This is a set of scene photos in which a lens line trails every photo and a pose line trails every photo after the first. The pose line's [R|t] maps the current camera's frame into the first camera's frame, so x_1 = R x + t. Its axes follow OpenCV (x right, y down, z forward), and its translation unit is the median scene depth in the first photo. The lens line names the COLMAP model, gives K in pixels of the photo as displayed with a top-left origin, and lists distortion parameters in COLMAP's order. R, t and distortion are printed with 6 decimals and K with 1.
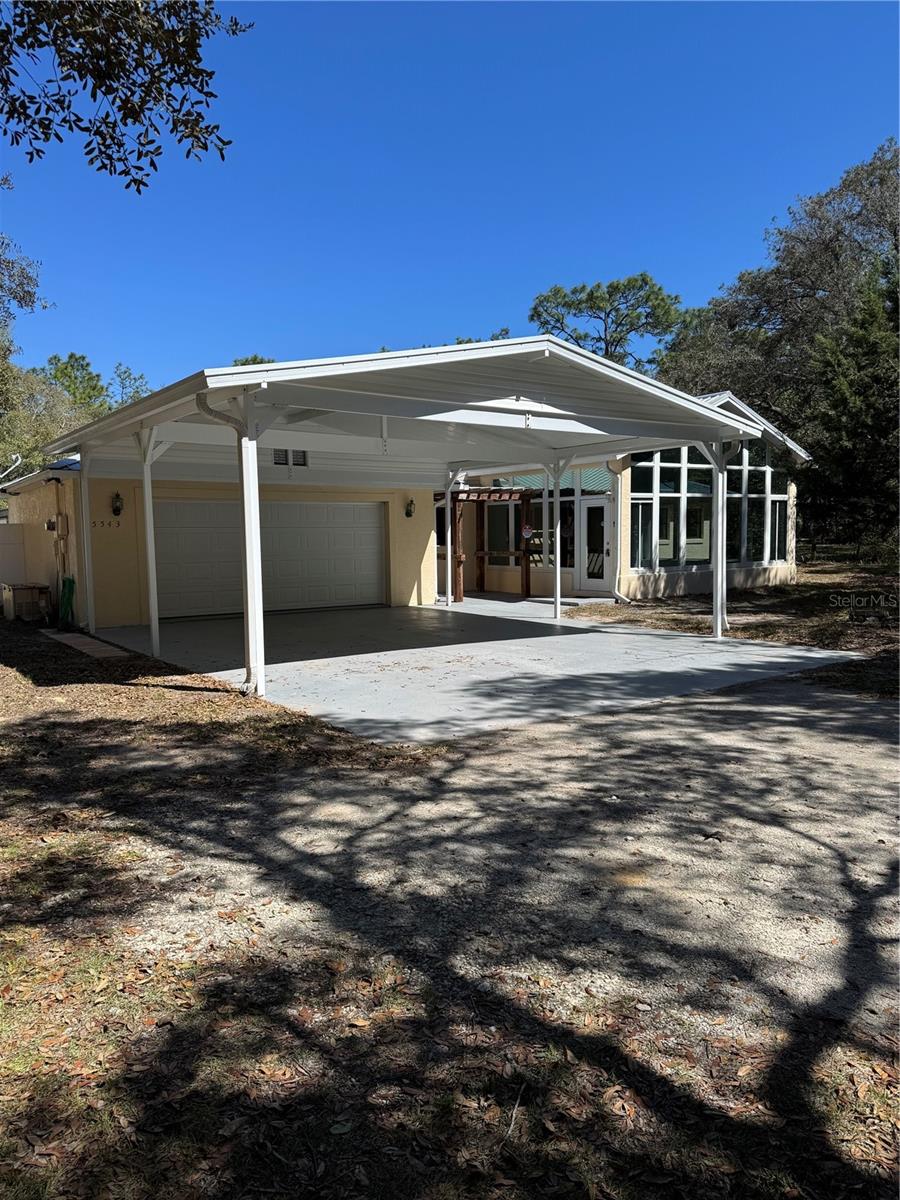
lens RADIAL K [[835.6, 0, 448.3], [0, 835.6, 612.4], [0, 0, 1]] dist [0.158075, -0.262568]
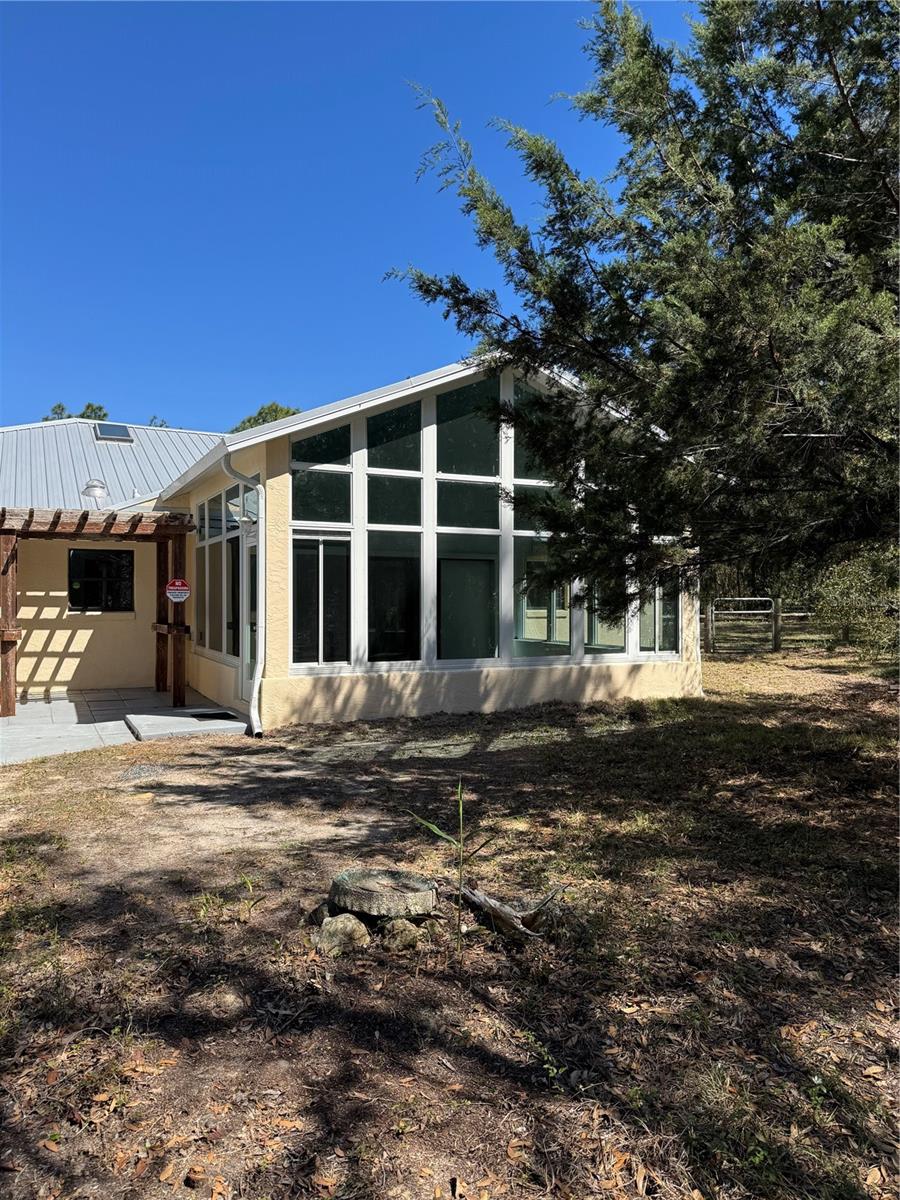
lens RADIAL K [[835.6, 0, 448.3], [0, 835.6, 612.4], [0, 0, 1]] dist [0.158075, -0.262568]
pose [[0.987404, 0.018380, -0.157147, 0.385771], [-0.030172, 0.996876, -0.072988, -0.048543], [0.155315, 0.076811, 0.984874, 0.493943]]
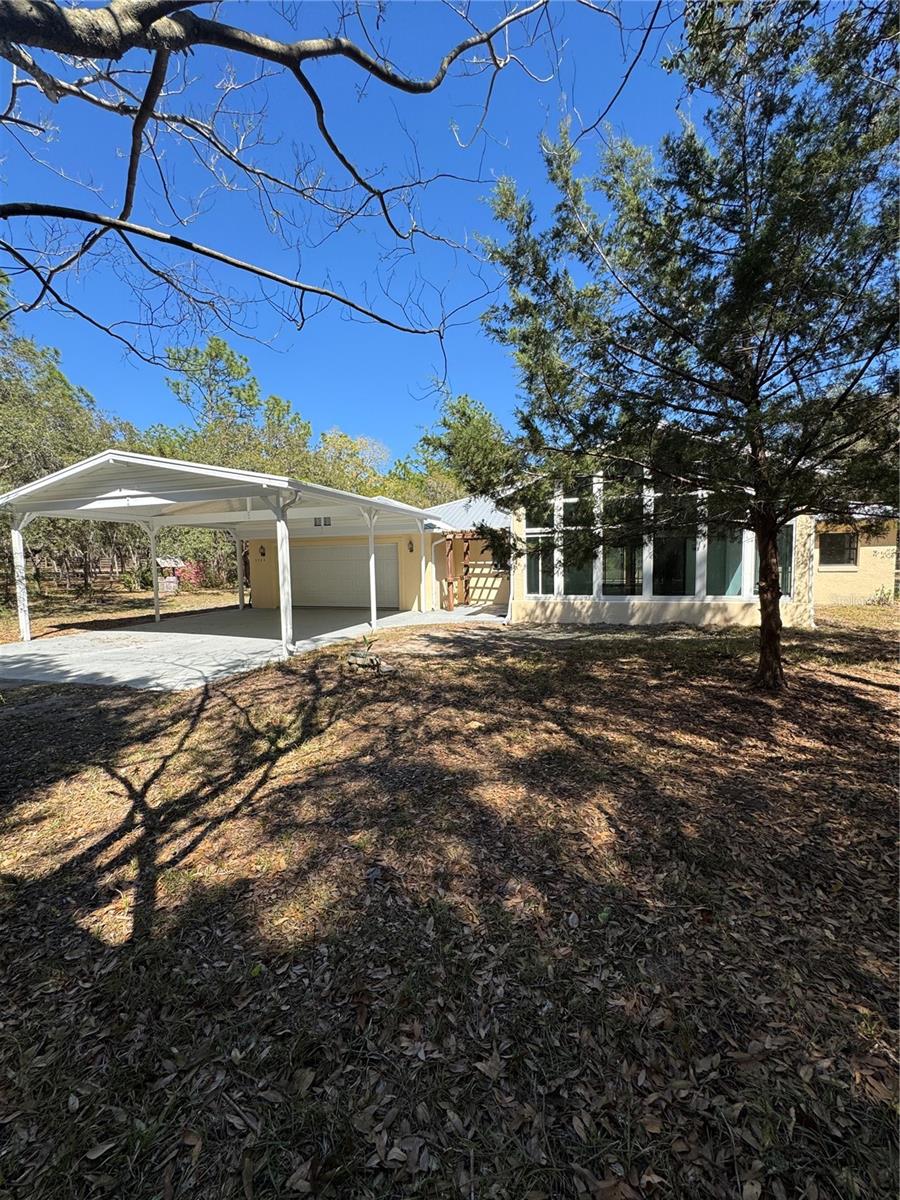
lens RADIAL K [[482.2, 0, 450.0], [0, 482.2, 600.0], [0, 0, 1]] dist [-0.003386, -0.000218]
pose [[0.584845, 0.065317, -0.808511, 0.673610], [-0.065408, 0.997304, 0.033255, -0.058656], [0.808504, 0.033434, 0.587541, 0.523775]]
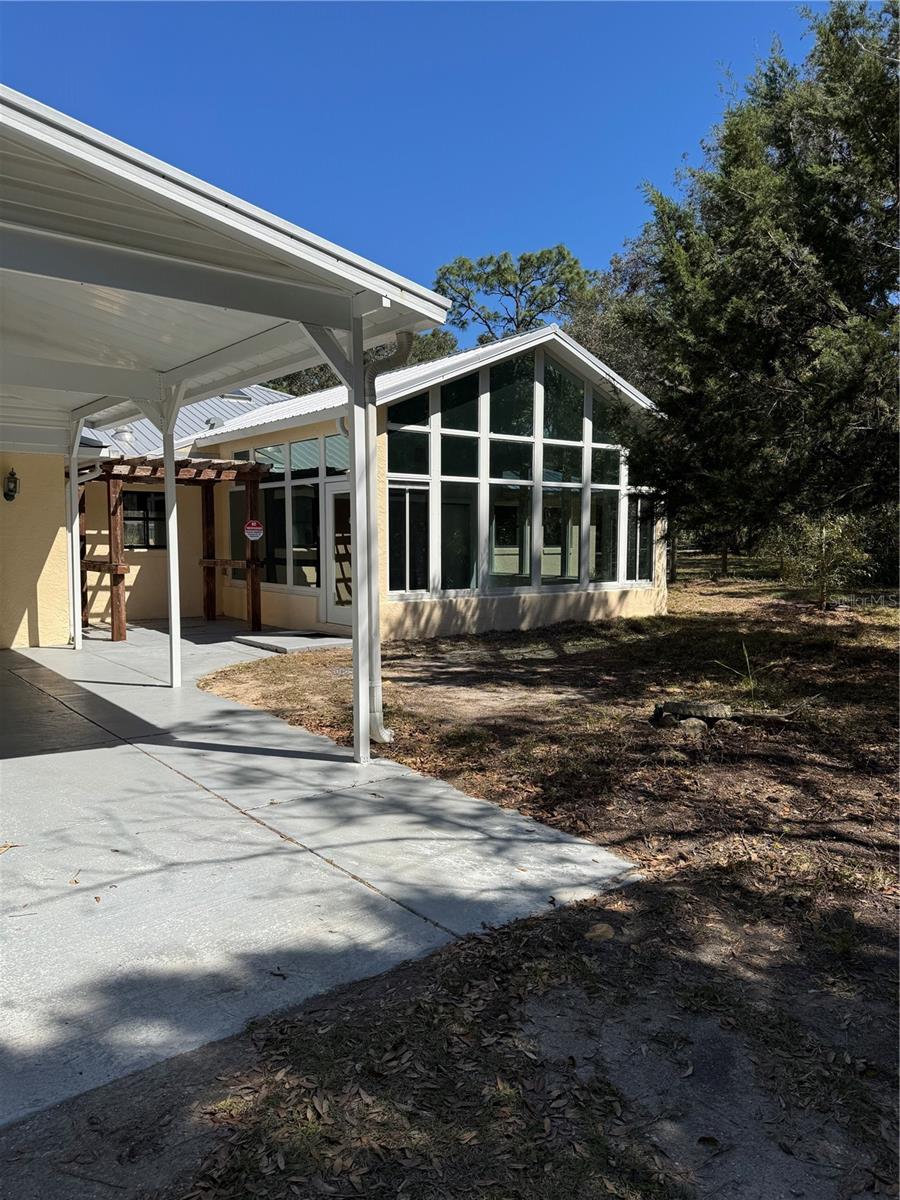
lens RADIAL K [[835.6, 0, 448.3], [0, 835.6, 612.4], [0, 0, 1]] dist [0.158075, -0.262568]
pose [[0.998990, 0.012358, 0.043198, 0.230073], [-0.012093, 0.999907, -0.006372, -0.032837], [-0.043272, 0.005843, 0.999046, 0.362395]]
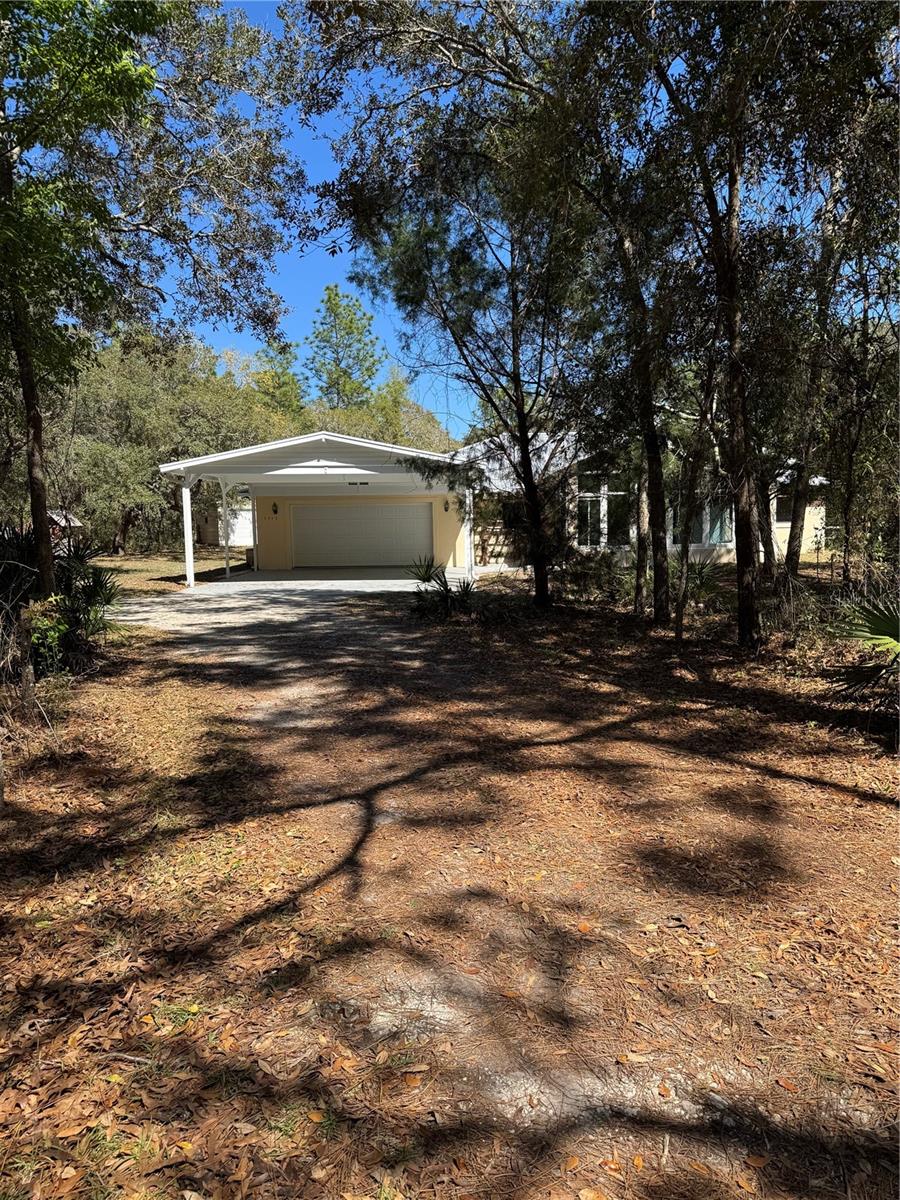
lens RADIAL K [[835.6, 0, 448.3], [0, 835.6, 612.4], [0, 0, 1]] dist [0.158075, -0.262568]
pose [[0.806048, 0.057716, -0.589030, 0.879840], [-0.046024, 0.998333, 0.034840, 0.023201], [0.590058, -0.000973, 0.807360, -0.290524]]
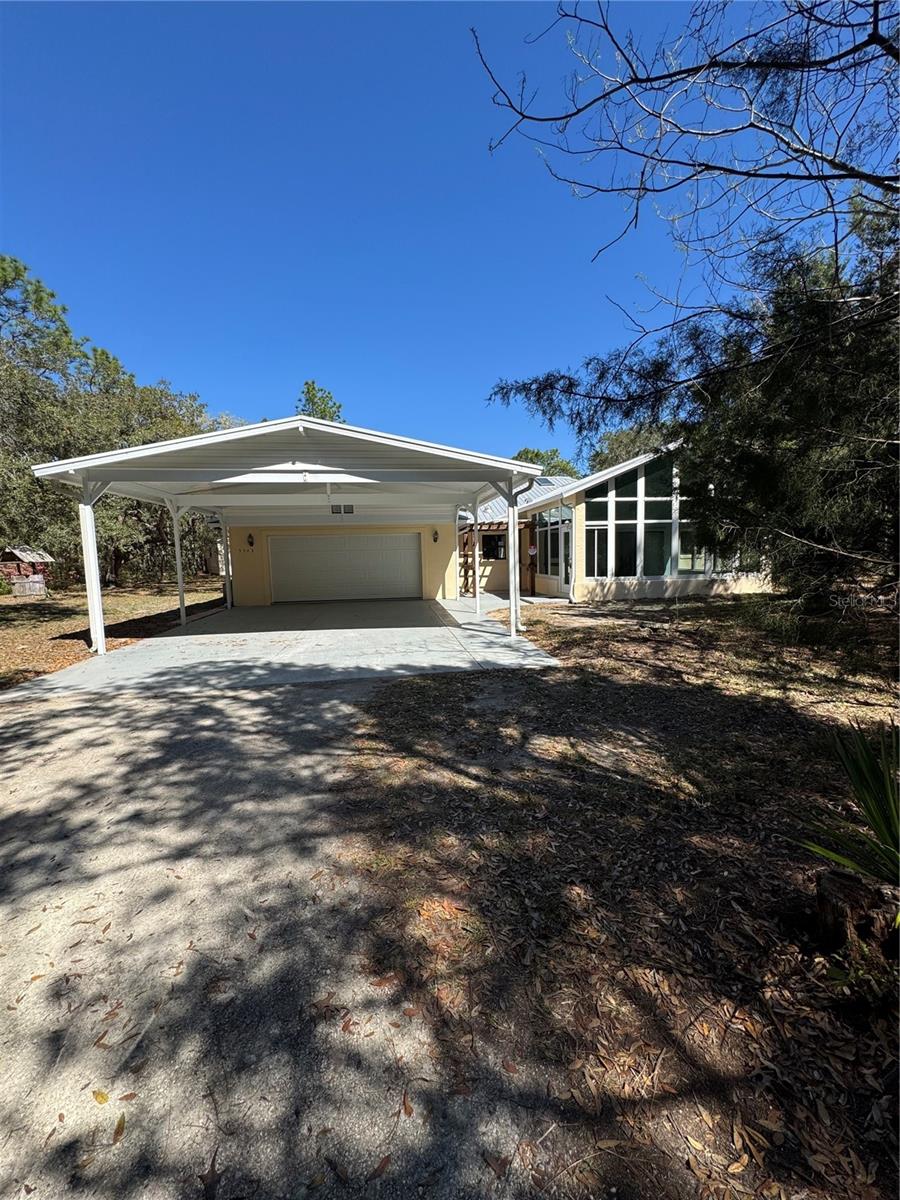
lens RADIAL K [[482.2, 0, 450.0], [0, 482.2, 600.0], [0, 0, 1]] dist [-0.003386, -0.000218]
pose [[0.882211, 0.036453, -0.469441, 0.382174], [-0.031872, 0.999335, 0.017703, -0.022683], [0.469774, -0.000656, 0.882786, 0.215081]]
